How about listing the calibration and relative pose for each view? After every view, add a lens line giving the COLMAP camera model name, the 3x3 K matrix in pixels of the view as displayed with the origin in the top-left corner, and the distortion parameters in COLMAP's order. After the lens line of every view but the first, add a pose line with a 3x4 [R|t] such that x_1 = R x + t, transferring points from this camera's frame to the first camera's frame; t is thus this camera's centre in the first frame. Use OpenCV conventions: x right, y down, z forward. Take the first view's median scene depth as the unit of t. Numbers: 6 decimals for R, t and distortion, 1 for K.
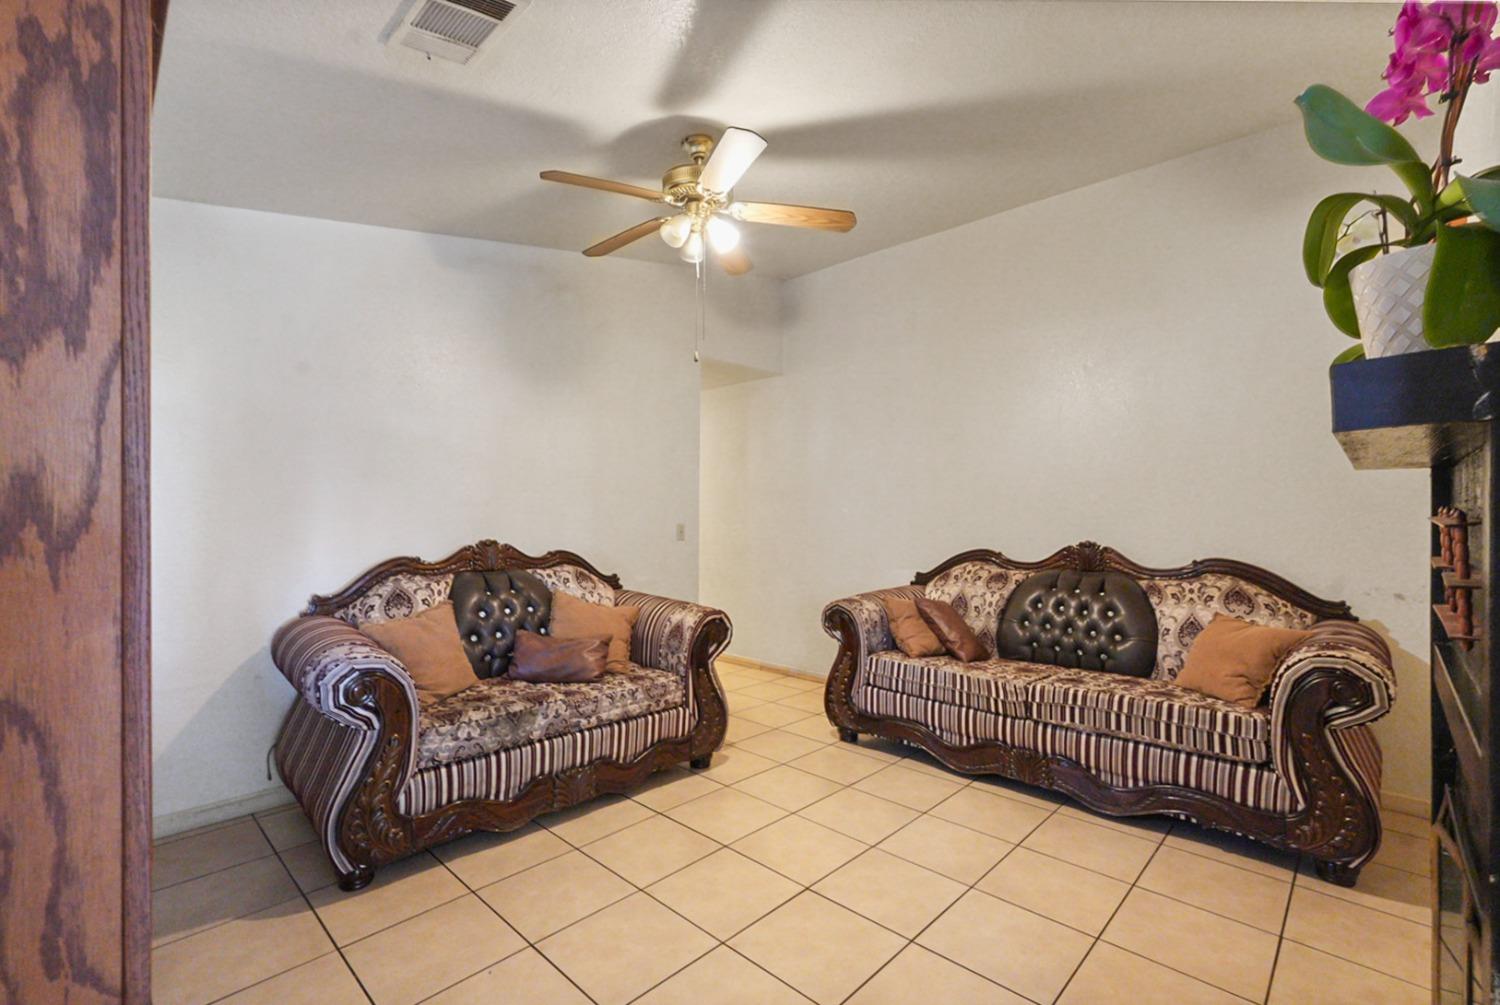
lens RADIAL K [[661.0, 0, 745.9], [0, 661.0, 499.2], [0, 0, 1]] dist [-0.000305, 0.007771]
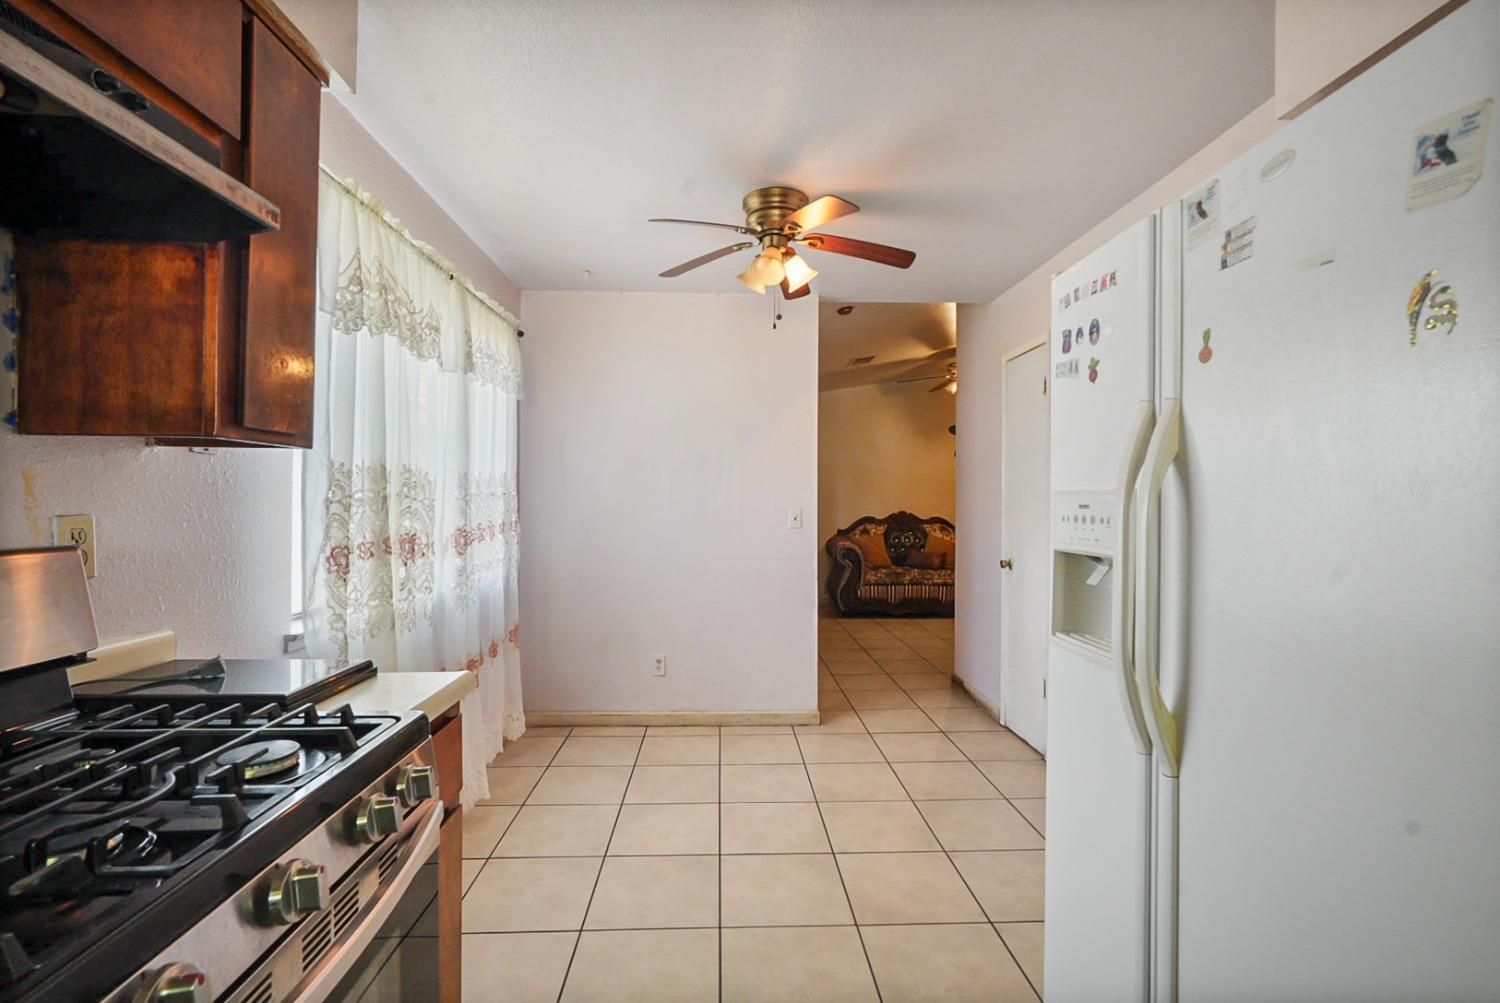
lens RADIAL K [[661.0, 0, 745.9], [0, 661.0, 498.2], [0, 0, 1]] dist [-0.000305, 0.007771]
pose [[0.717672, -0.004513, -0.696367, 0.951654], [0.004386, 0.999988, -0.001960, 0.022472], [0.696368, -0.001648, 0.717683, -1.195610]]
